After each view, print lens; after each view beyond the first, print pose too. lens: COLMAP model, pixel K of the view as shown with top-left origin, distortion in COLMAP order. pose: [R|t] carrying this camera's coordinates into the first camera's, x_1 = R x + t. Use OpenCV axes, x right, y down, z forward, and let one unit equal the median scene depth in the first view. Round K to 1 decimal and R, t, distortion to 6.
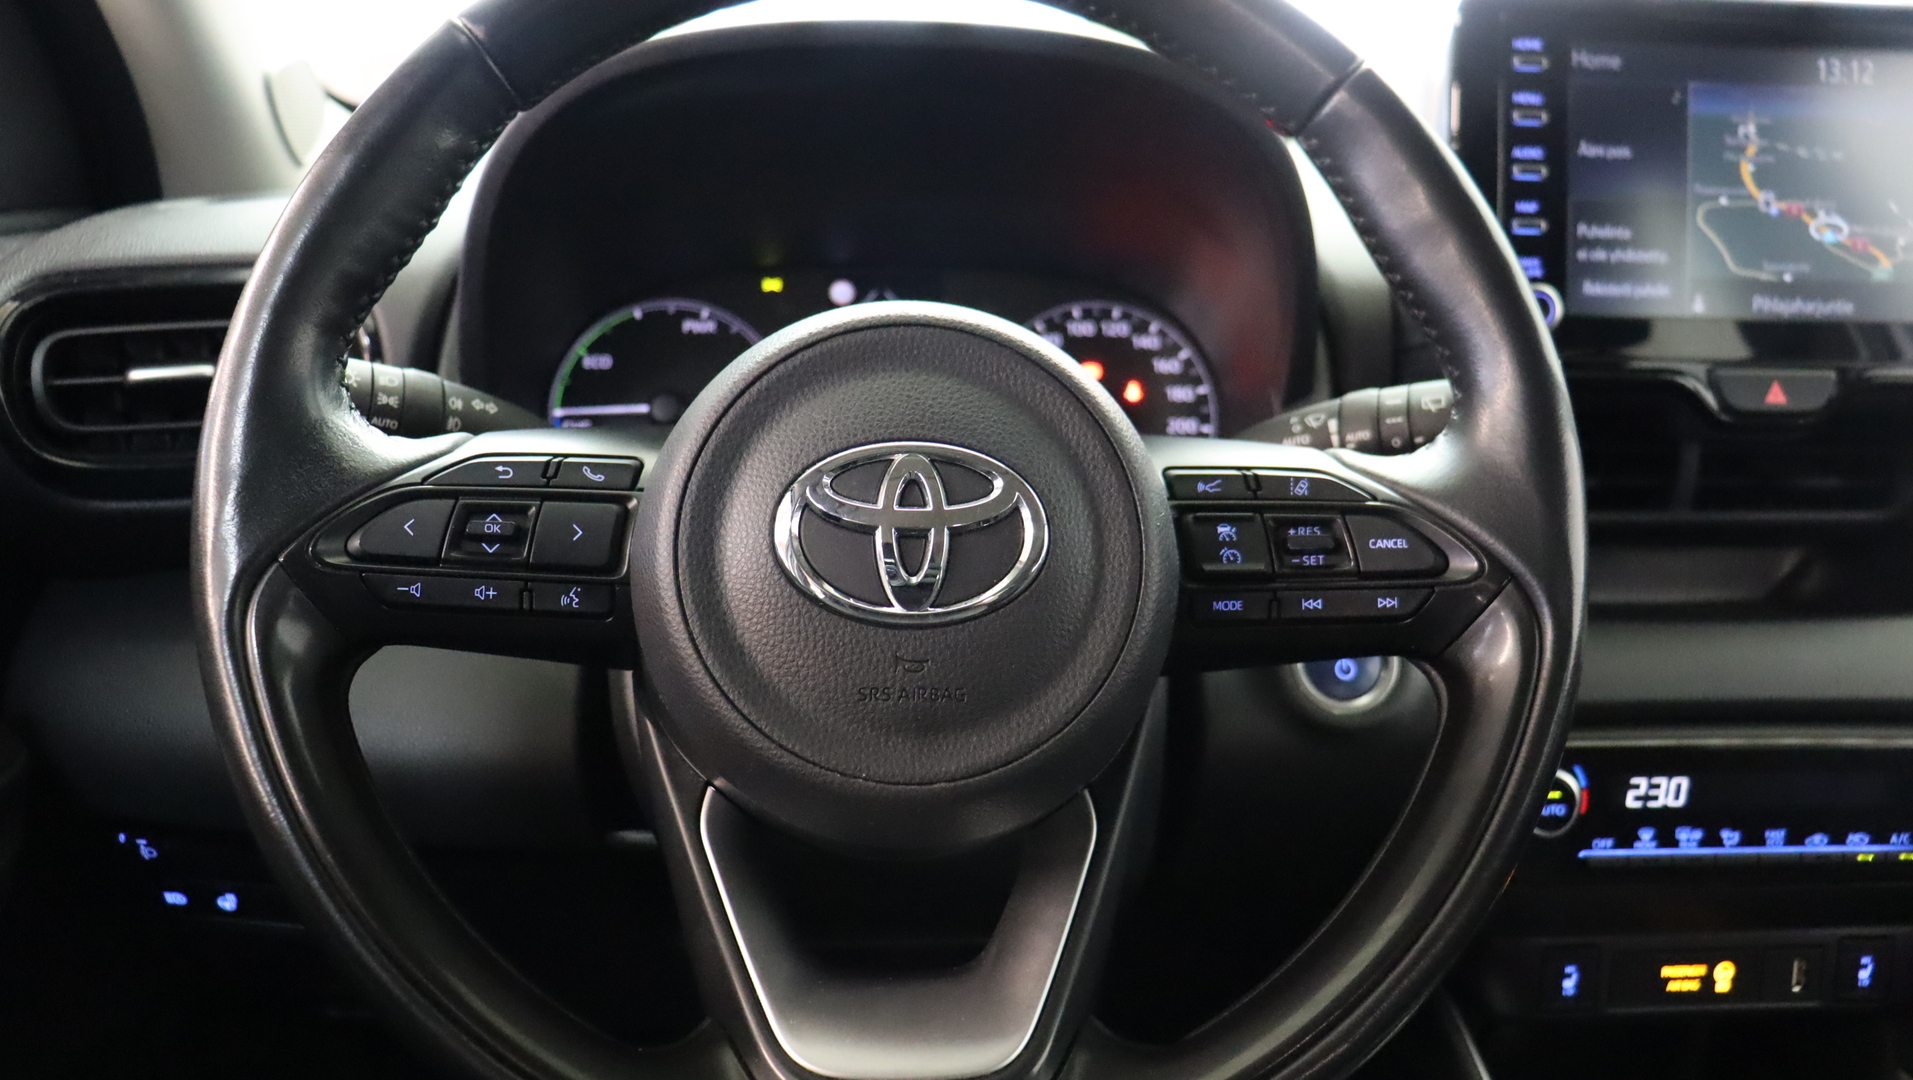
lens RADIAL K [[1597.1, 0, 975.8], [0, 1597.1, 530.6], [0, 0, 1]] dist [-0.182138, 0.157212]
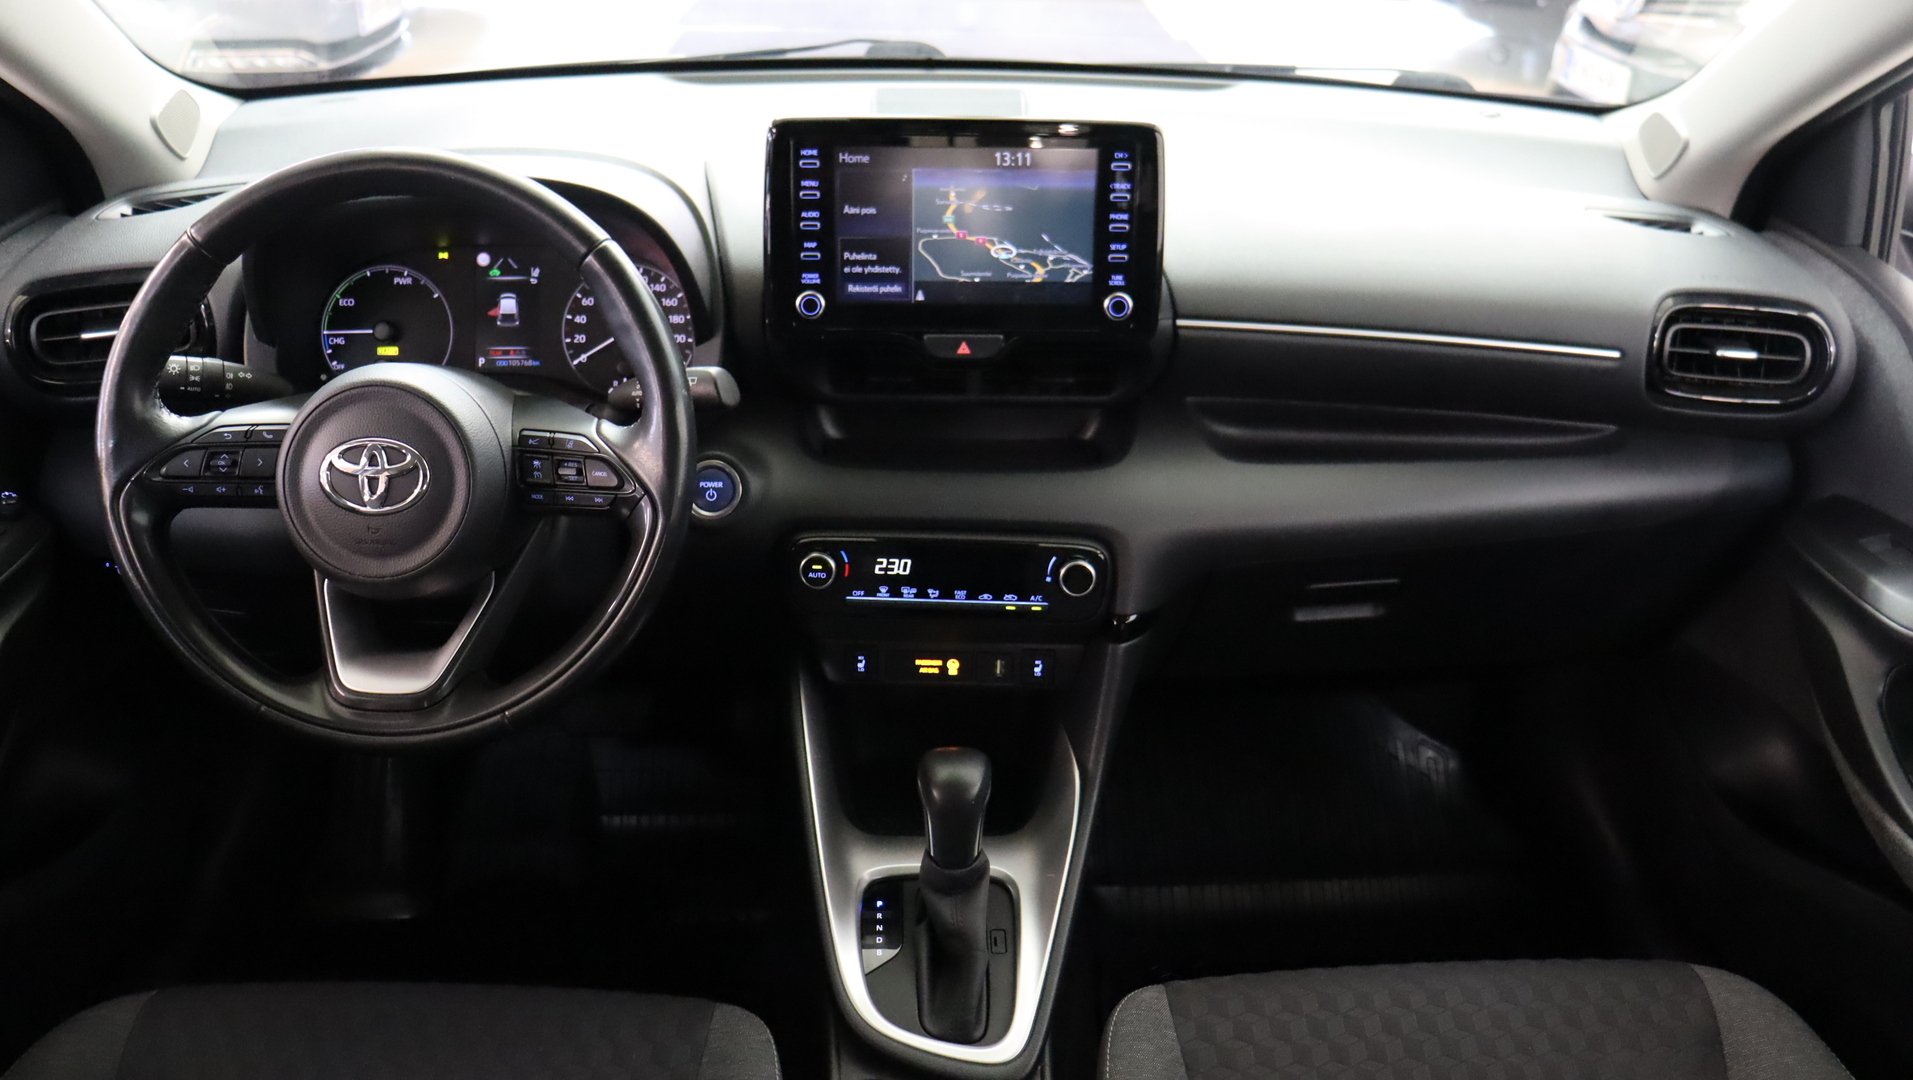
lens RADIAL K [[1575.5, 0, 927.8], [0, 1575.5, 544.3], [0, 0, 1]] dist [-0.174485, 0.161752]
pose [[0.997767, 0.028251, -0.060514, 0.682444], [-0.013484, 0.972676, 0.231775, -0.328054], [0.065409, -0.230442, 0.970885, -0.904694]]
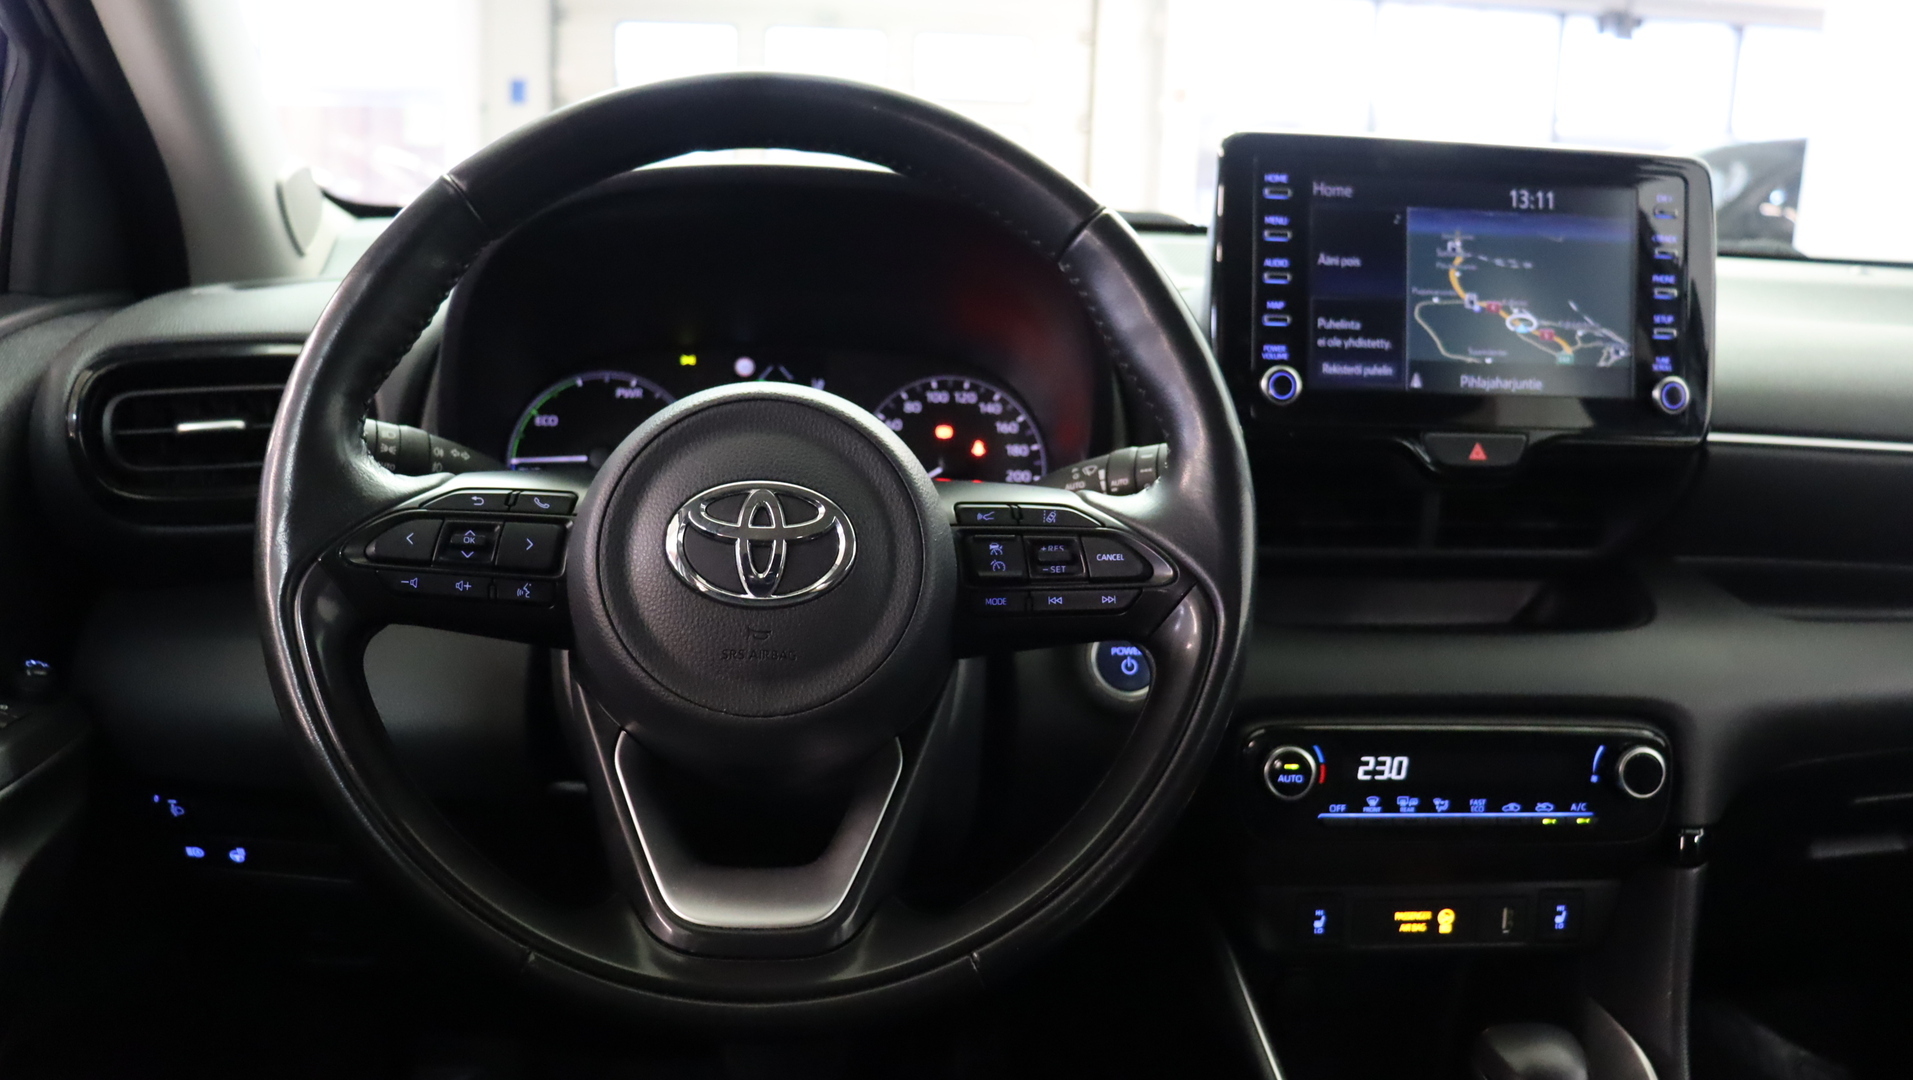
lens RADIAL K [[1597.5, 0, 956.5], [0, 1597.5, 540.0], [0, 0, 1]] dist [-0.188626, 0.169997]
pose [[0.999780, 0.008194, 0.019304, 0.078229], [-0.007603, 0.999505, -0.030533, 0.029326], [-0.019545, 0.030379, 0.999347, -0.318730]]
